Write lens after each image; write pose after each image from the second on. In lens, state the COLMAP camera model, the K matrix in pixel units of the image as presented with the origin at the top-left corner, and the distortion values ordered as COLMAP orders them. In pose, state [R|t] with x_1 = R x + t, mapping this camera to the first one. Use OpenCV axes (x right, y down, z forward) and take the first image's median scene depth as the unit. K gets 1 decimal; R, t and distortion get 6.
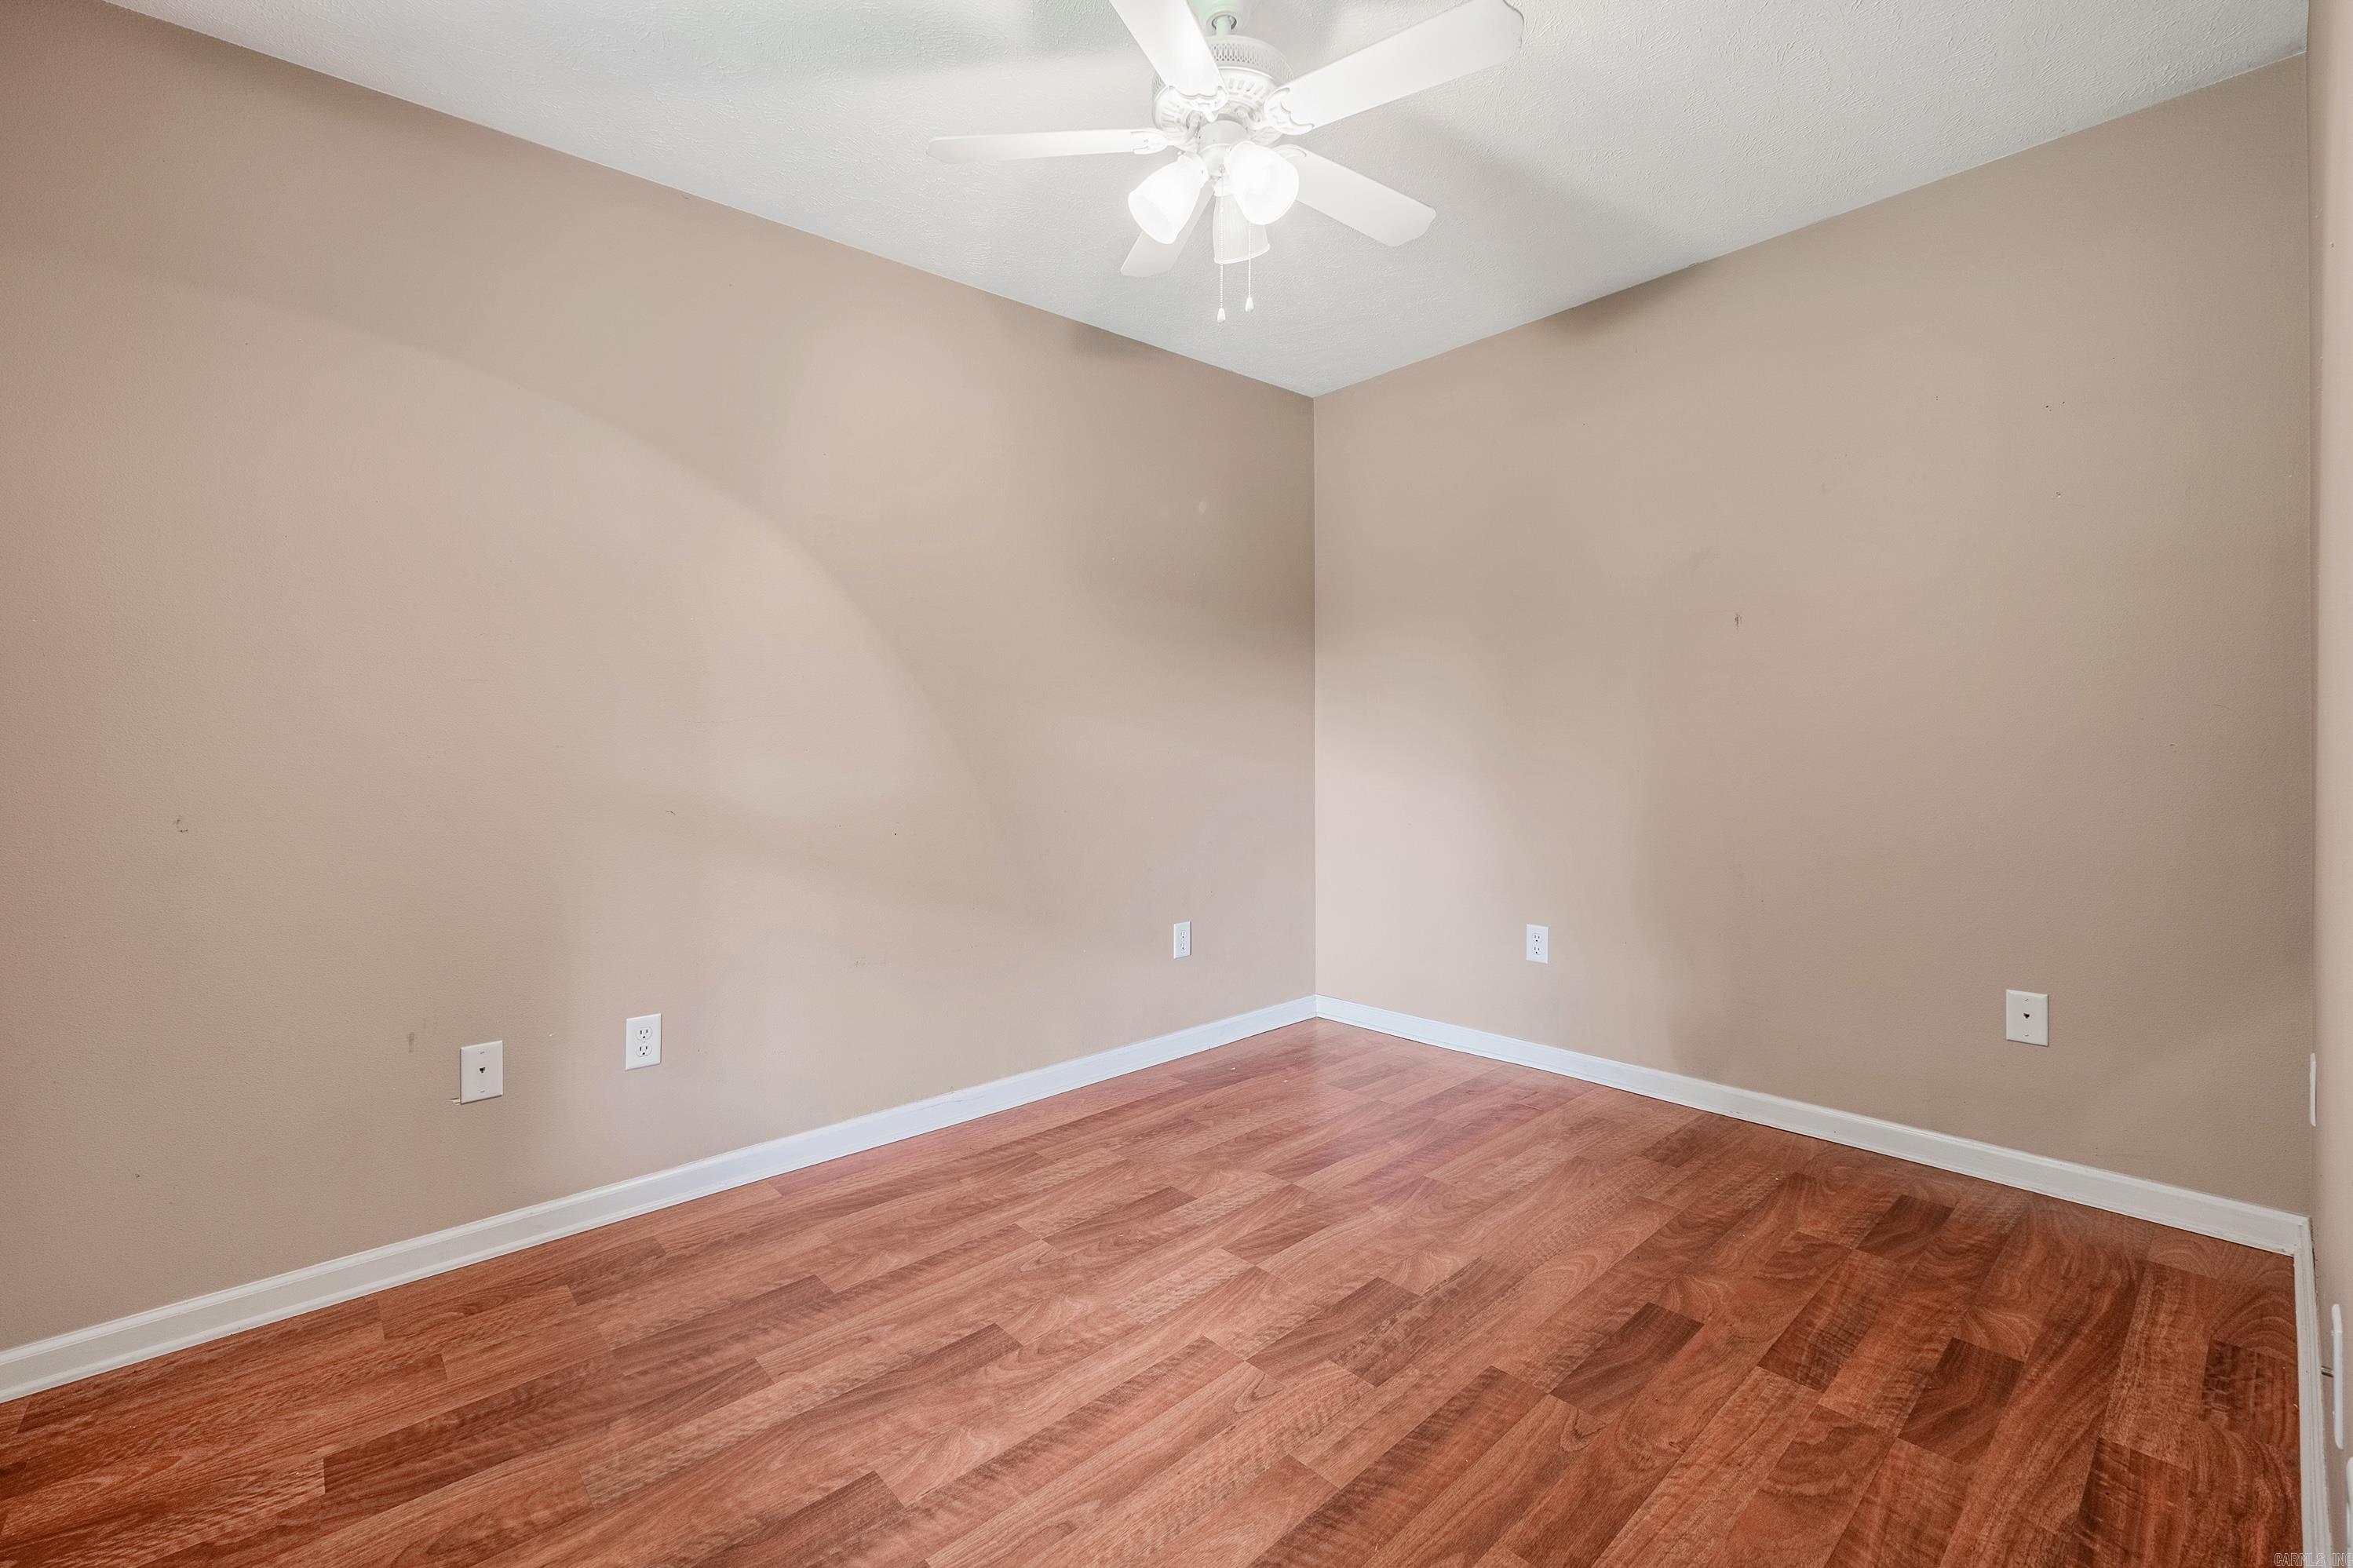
lens RADIAL K [[1001.8, 0, 1185.6], [0, 1001.8, 735.1], [0, 0, 1]] dist [-0.005154, -0.000978]
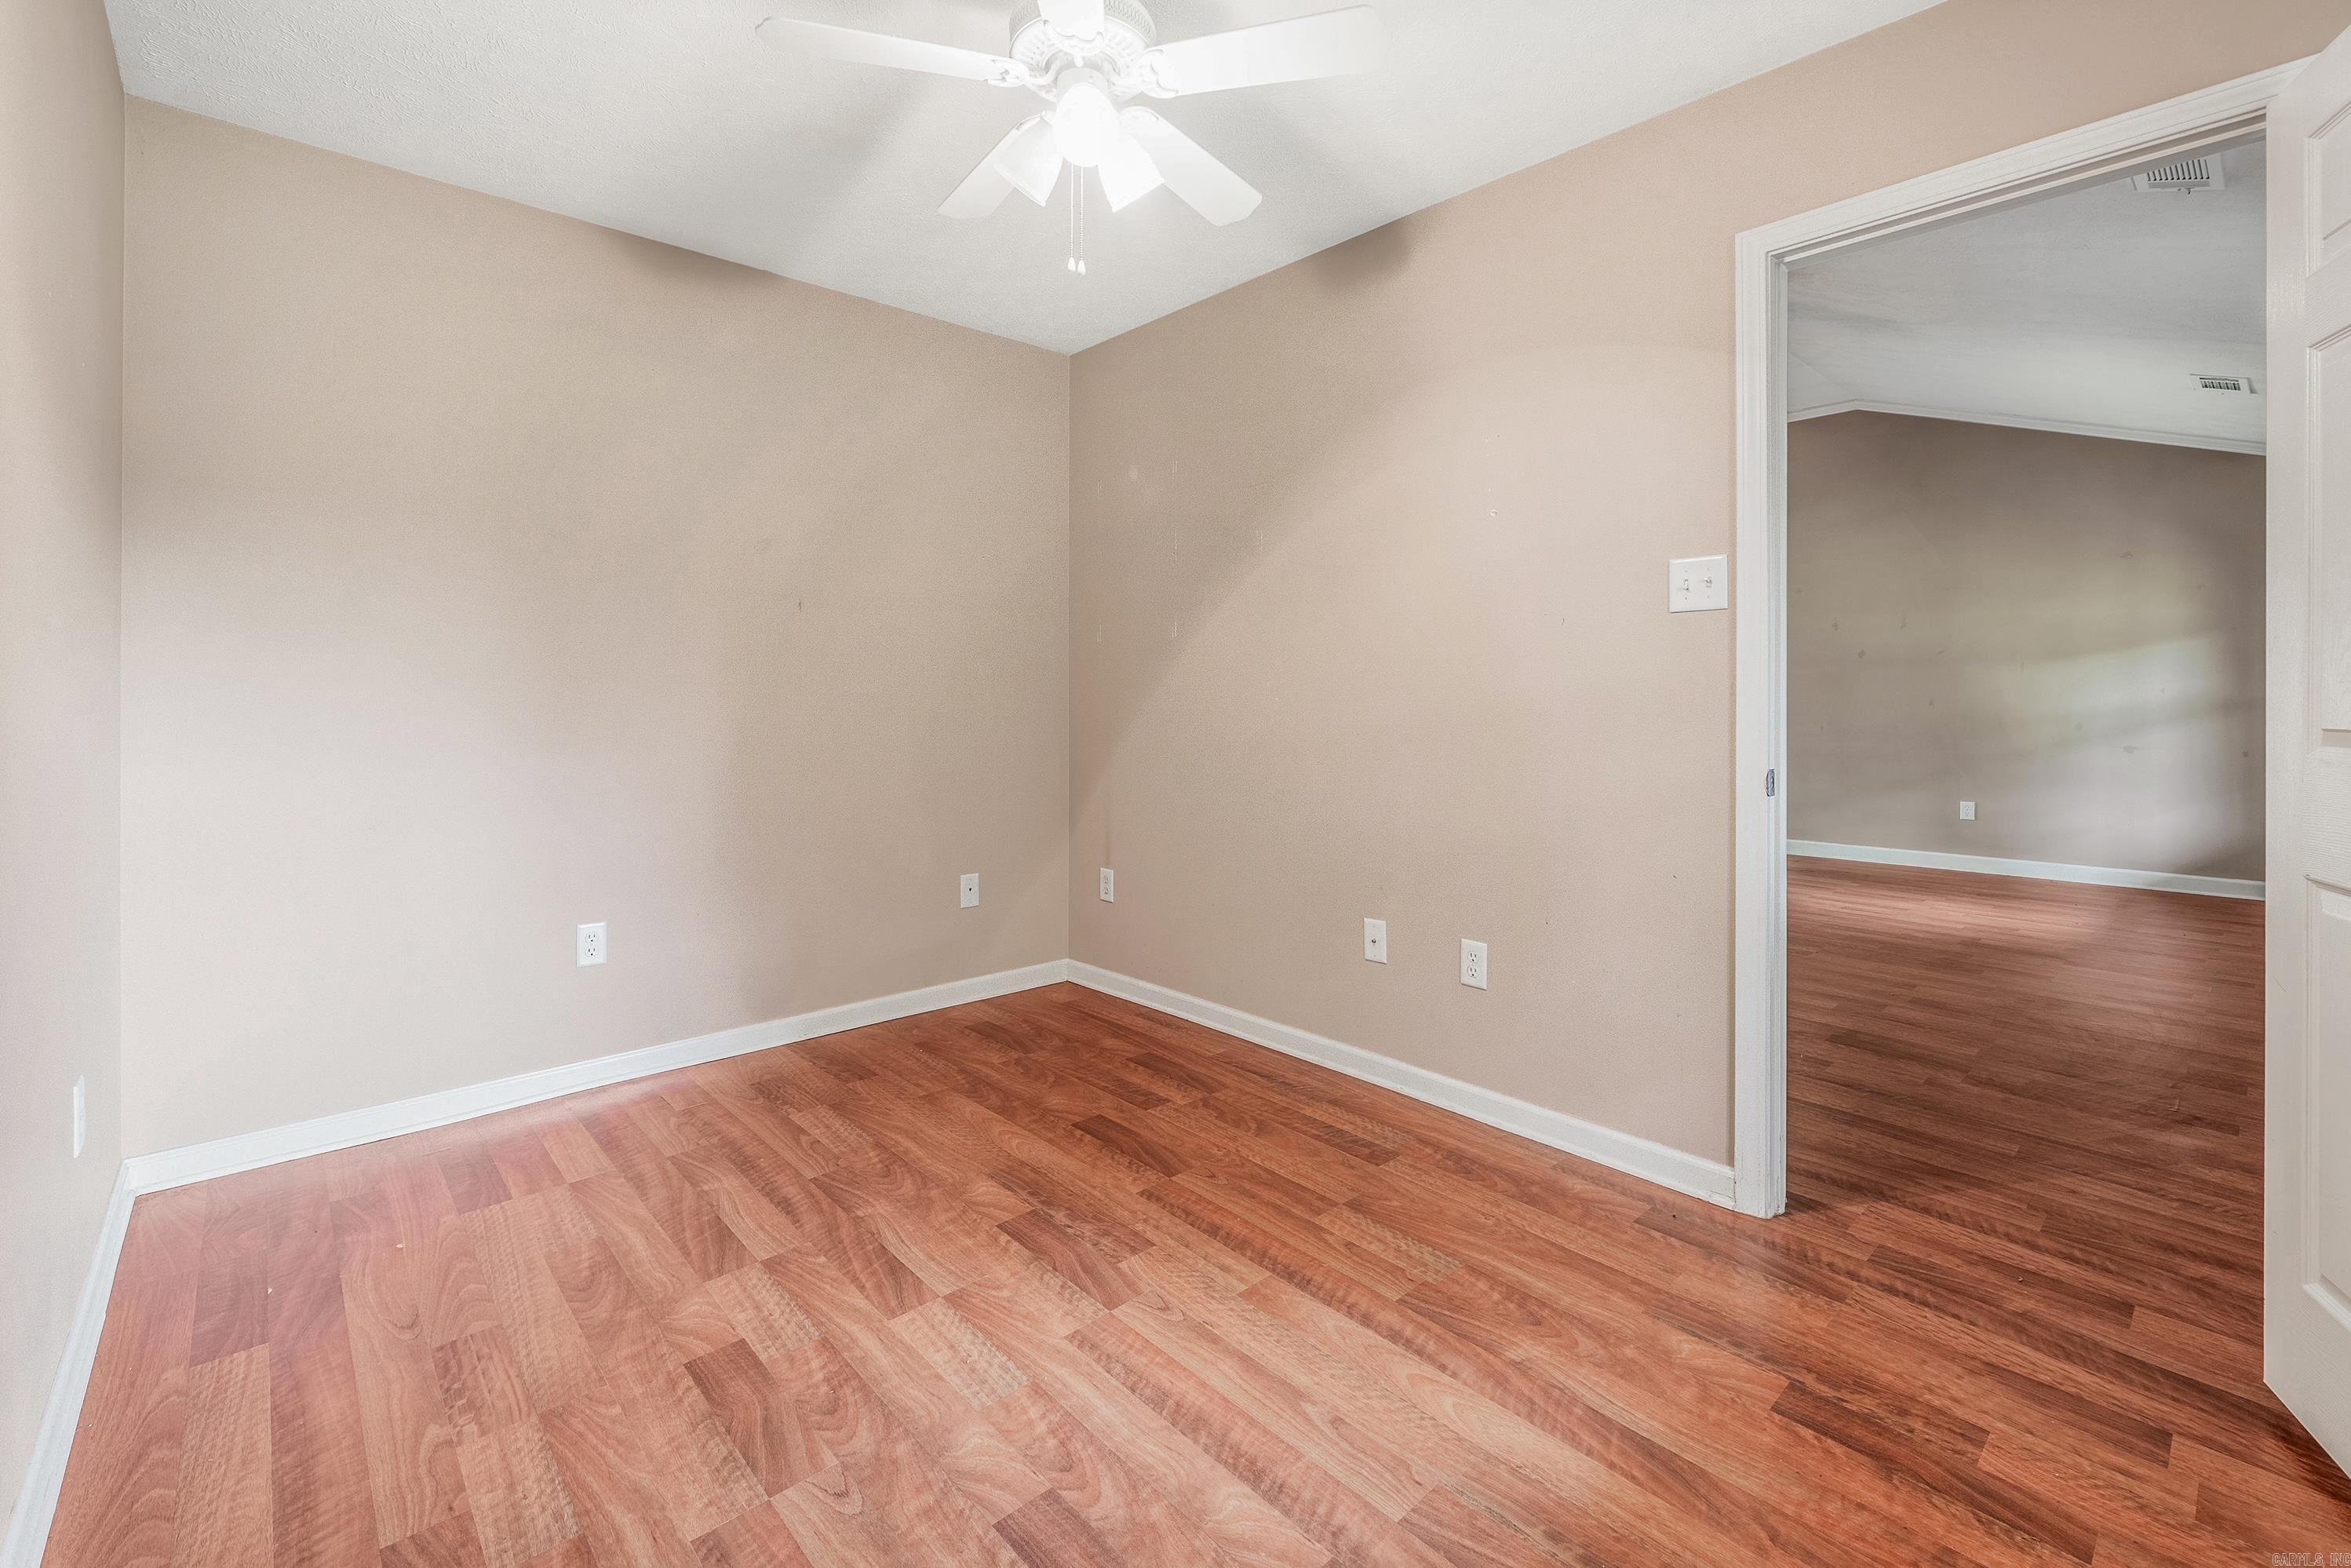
lens RADIAL K [[1001.0, 0, 1170.8], [0, 1001.0, 689.0], [0, 0, 1]] dist [-0.005154, -0.000978]
pose [[-0.005457, 0.028576, 0.999577, -0.946472], [-0.007211, 0.999564, -0.028615, 0.016602], [-0.999959, -0.007364, -0.005249, 0.913742]]
